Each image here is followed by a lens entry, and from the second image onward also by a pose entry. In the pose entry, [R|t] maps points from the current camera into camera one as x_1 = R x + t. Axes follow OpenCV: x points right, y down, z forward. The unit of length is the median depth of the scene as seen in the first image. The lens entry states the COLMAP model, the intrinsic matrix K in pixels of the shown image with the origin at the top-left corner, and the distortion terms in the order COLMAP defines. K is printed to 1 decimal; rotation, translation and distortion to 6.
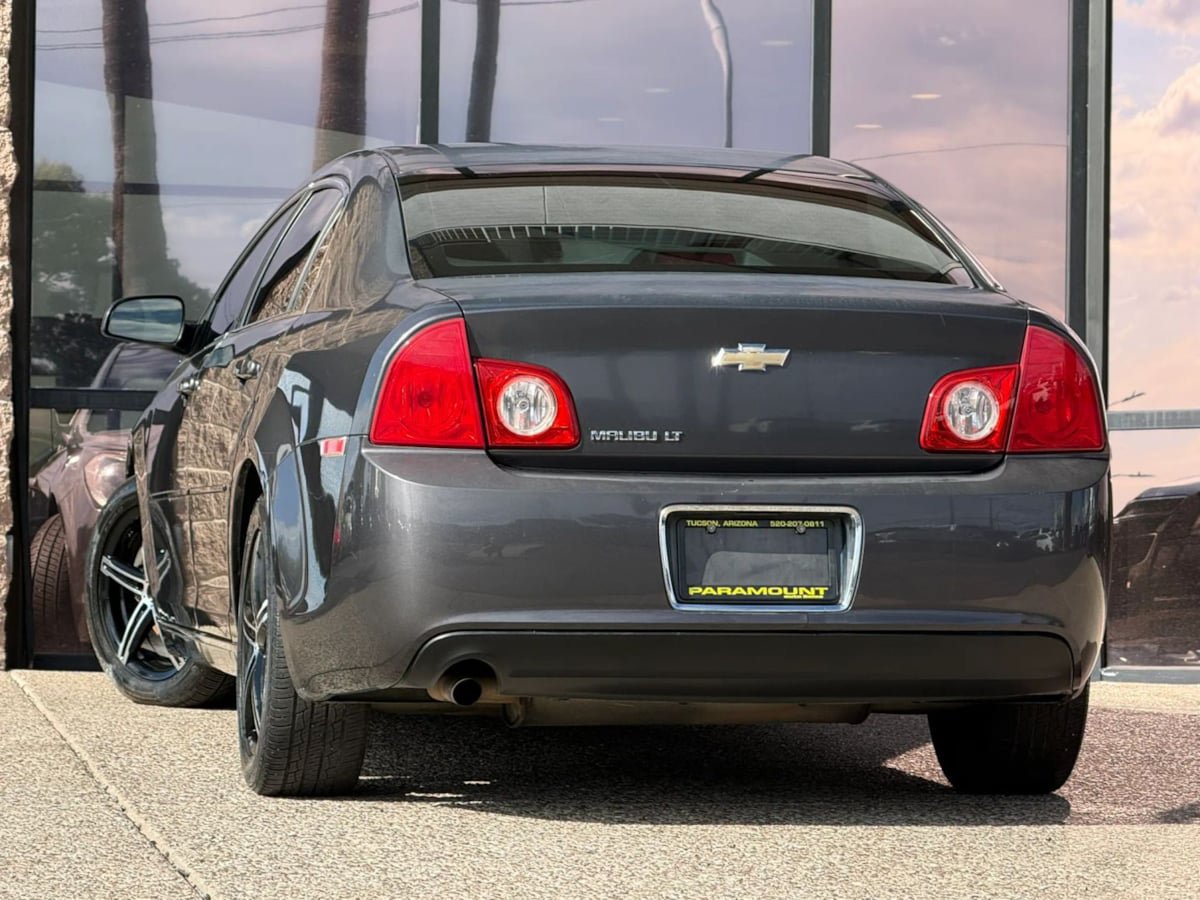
lens RADIAL K [[4887.2, 0, 600.0], [0, 4887.2, 450.0], [0, 0, 1]] dist [0.216984, -2.197133]
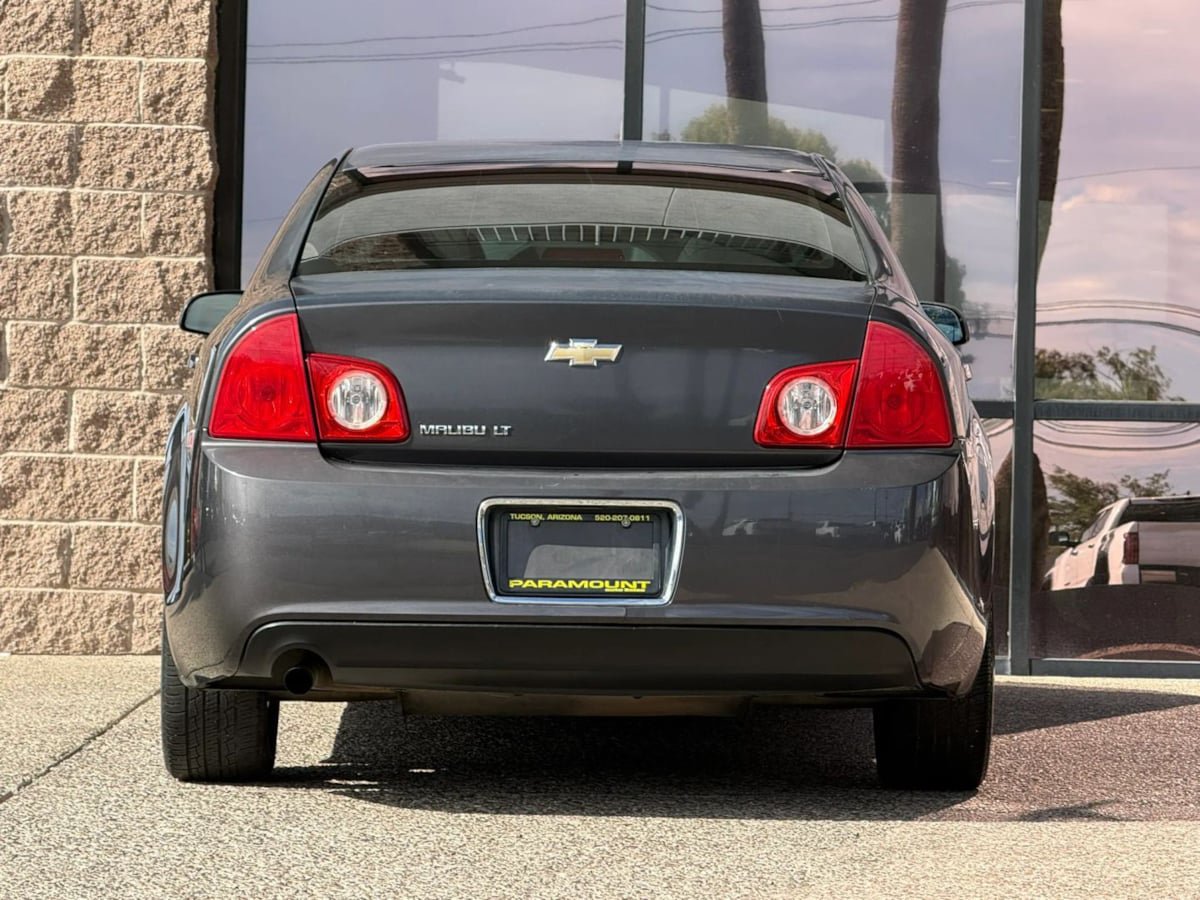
lens RADIAL K [[4887.2, 0, 600.0], [0, 4887.2, 450.0], [0, 0, 1]] dist [0.216984, -2.197133]
pose [[0.983911, 0.003742, -0.178622, 0.215472], [-0.003414, 0.999992, 0.002143, -0.001013], [0.178628, -0.001499, 0.983916, 0.008918]]
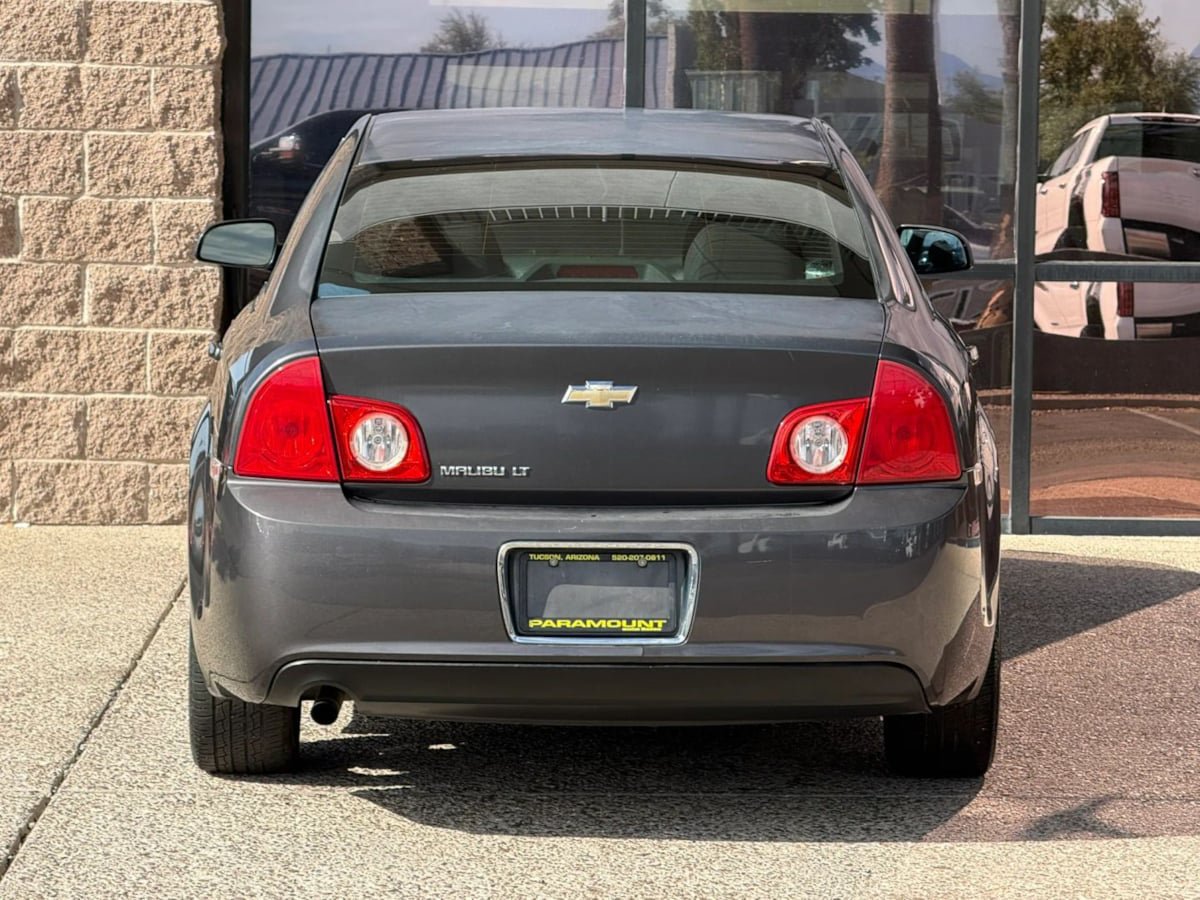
lens RADIAL K [[4887.2, 0, 600.0], [0, 4887.2, 450.0], [0, 0, 1]] dist [0.216984, -2.197133]
pose [[0.984362, 0.014327, -0.175575, 0.213053], [0.002912, 0.995228, 0.097538, -0.108140], [0.176135, -0.096524, 0.979622, -0.009999]]
